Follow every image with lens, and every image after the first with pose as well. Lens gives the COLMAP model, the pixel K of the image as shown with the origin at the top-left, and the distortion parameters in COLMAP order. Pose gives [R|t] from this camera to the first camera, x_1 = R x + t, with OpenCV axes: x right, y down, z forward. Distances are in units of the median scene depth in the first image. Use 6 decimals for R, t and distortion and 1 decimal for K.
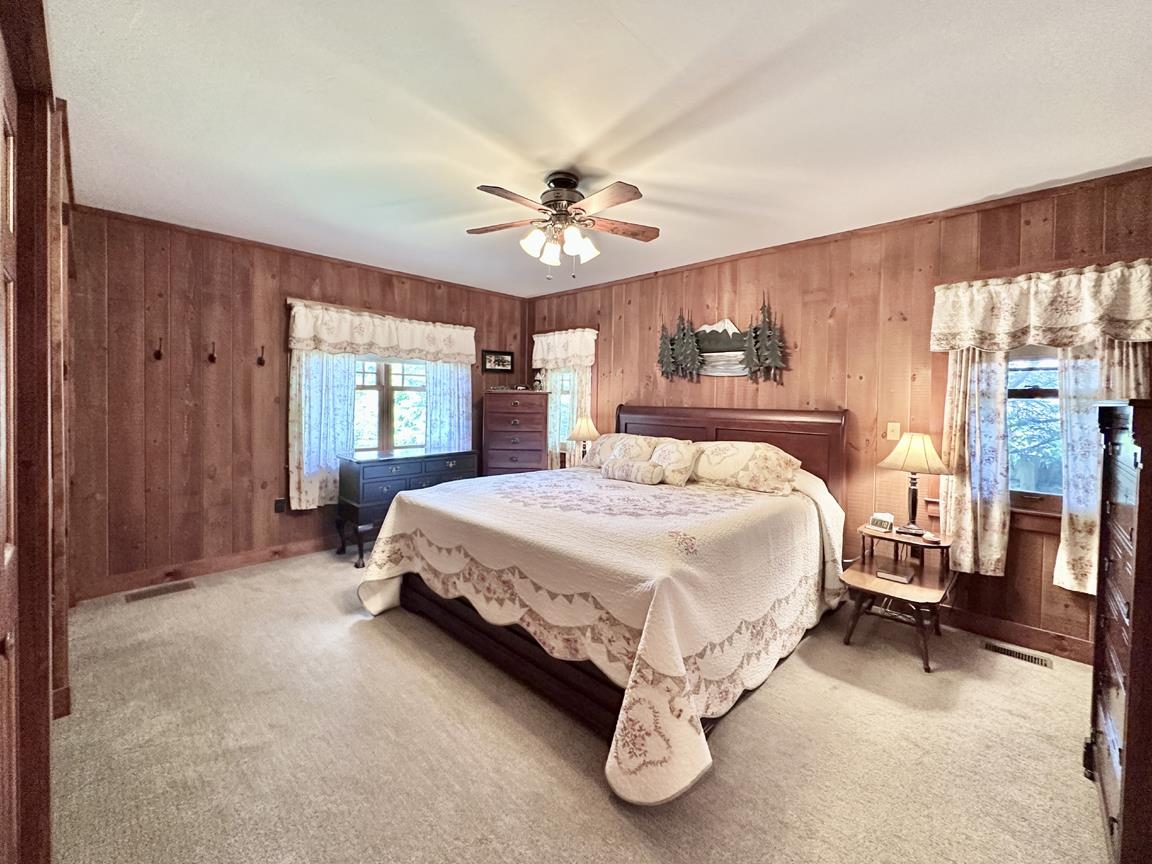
lens RADIAL K [[468.5, 0, 577.3], [0, 468.5, 404.1], [0, 0, 1]] dist [0.000981, 0.000078]
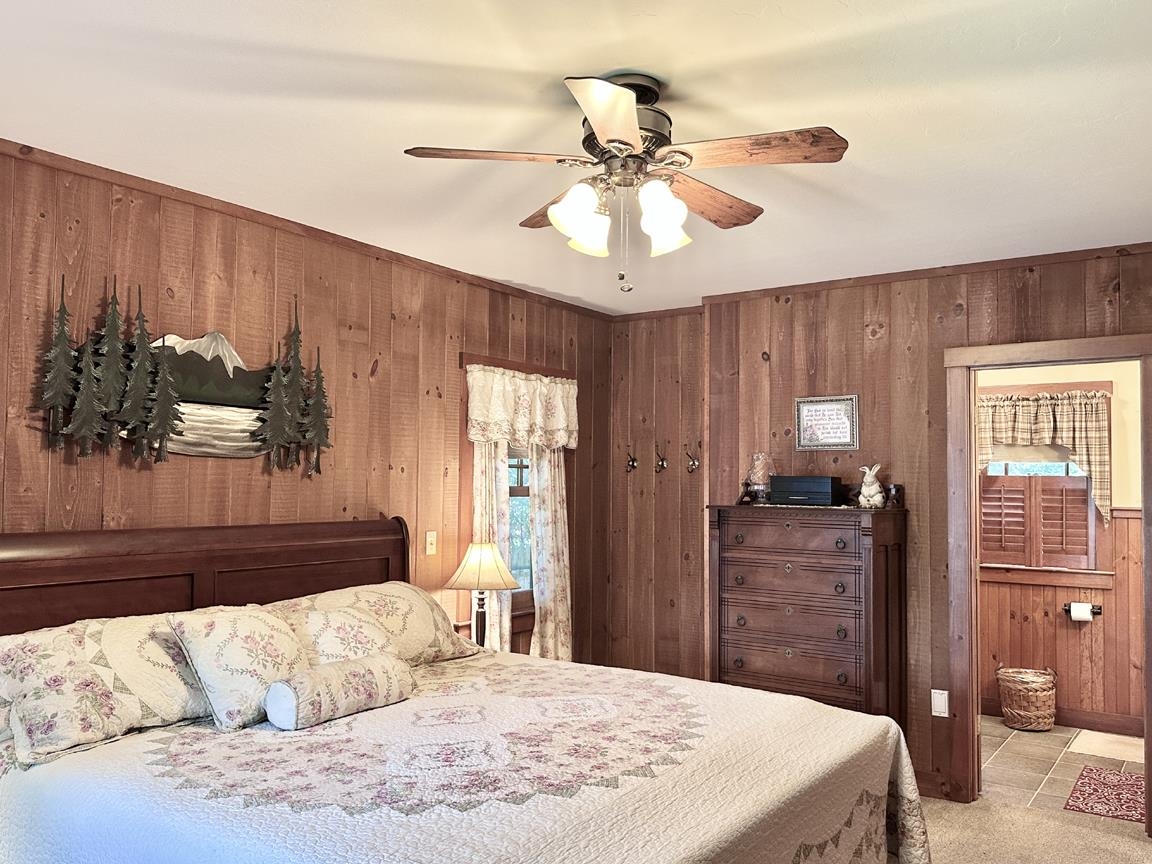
lens RADIAL K [[917.0, 0, 576.0], [0, 917.0, 432.0], [0, 0, 1]] dist [-0.005103, -0.010112]
pose [[-0.160304, 0.039862, 0.986262, -0.761835], [0.000494, 0.999187, -0.040304, -0.056414], [-0.987068, -0.005974, -0.160193, 0.950555]]
